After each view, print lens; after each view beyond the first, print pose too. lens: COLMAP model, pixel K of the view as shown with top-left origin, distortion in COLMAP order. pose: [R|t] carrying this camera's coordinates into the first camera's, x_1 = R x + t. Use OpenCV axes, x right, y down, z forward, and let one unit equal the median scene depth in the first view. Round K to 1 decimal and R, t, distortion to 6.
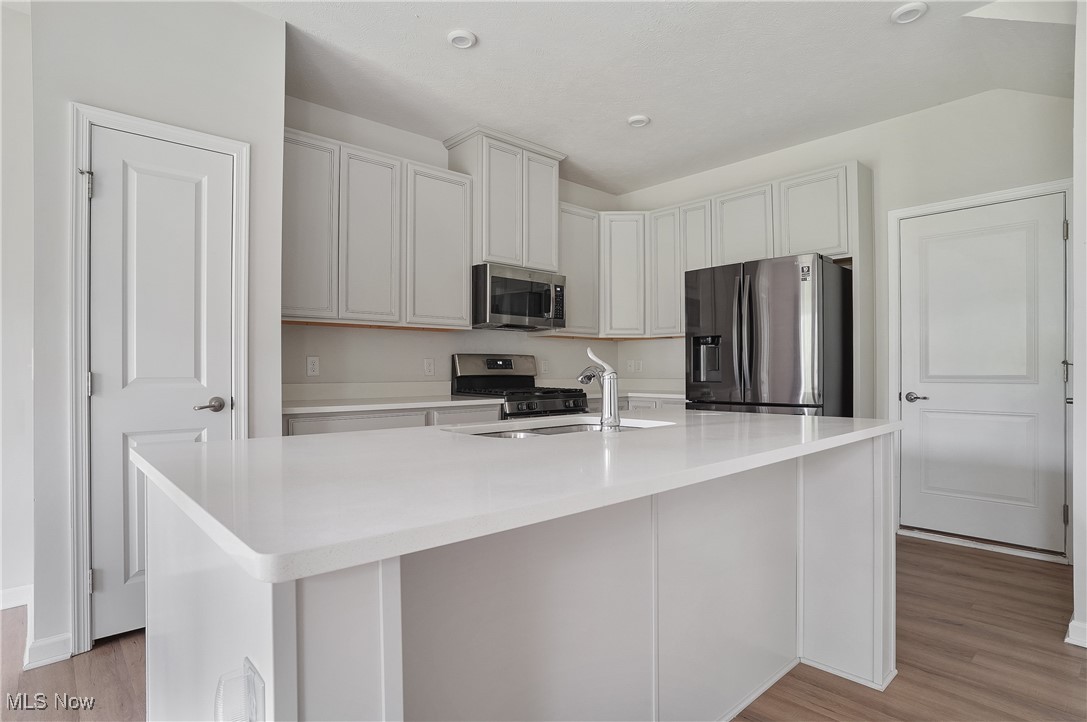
lens RADIAL K [[559.9, 0, 540.2], [0, 559.9, 368.2], [0, 0, 1]] dist [-0.028458, -0.000174]
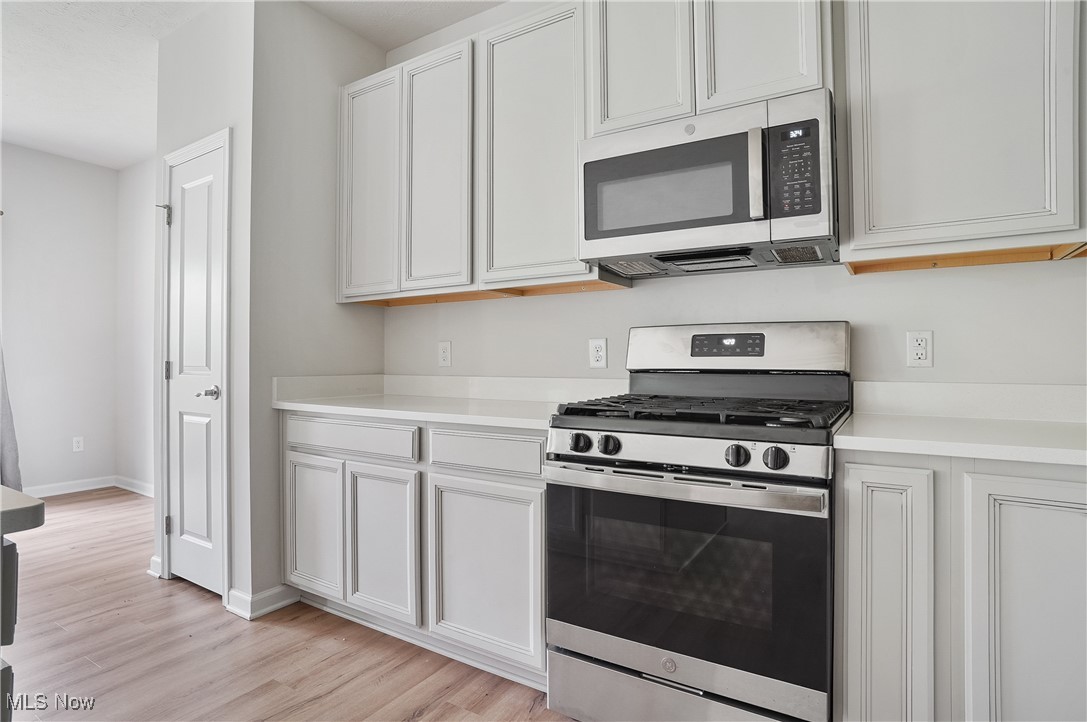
lens RADIAL K [[567.9, 0, 544.4], [0, 567.9, 350.3], [0, 0, 1]] dist [-0.031926, 0.001597]
pose [[0.276844, -0.014119, -0.960811, 0.350136], [0.006003, 0.999898, -0.012964, 0.002185], [0.960896, -0.002179, 0.276901, 0.778990]]
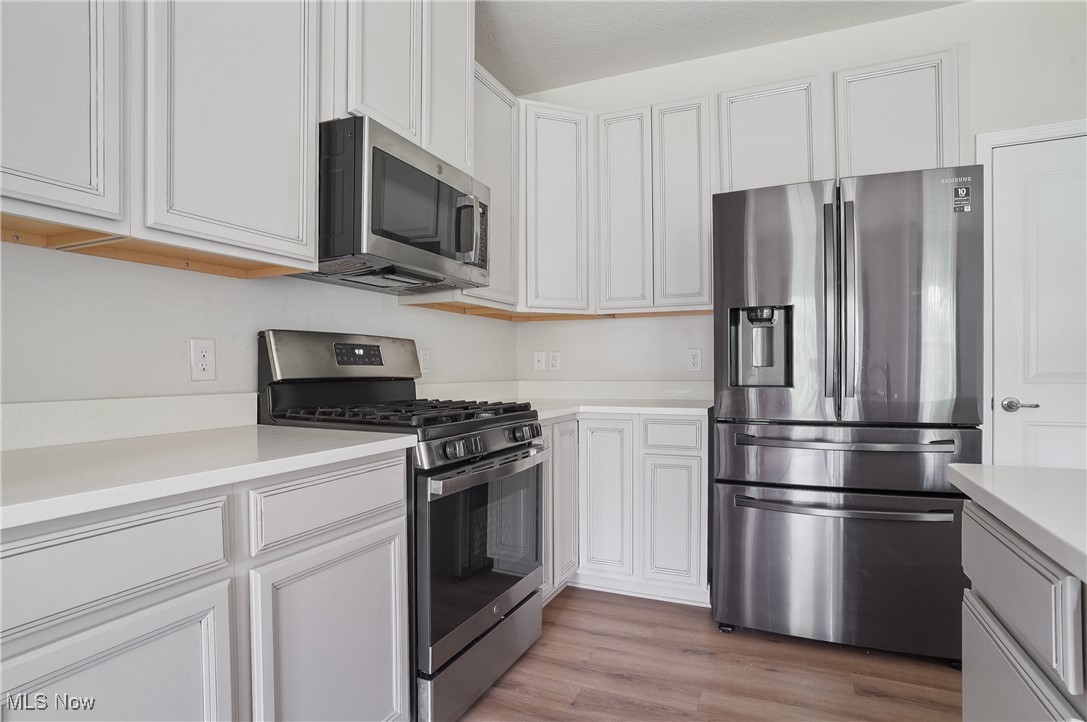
lens RADIAL K [[576.0, 0, 529.8], [0, 576.0, 367.8], [0, 0, 1]] dist [-0.030942, 0.000241]
pose [[0.923139, -0.001208, 0.384464, -0.136049], [0.000863, 0.999999, 0.001071, 0.003958], [-0.384465, -0.000657, 0.923139, 0.515161]]
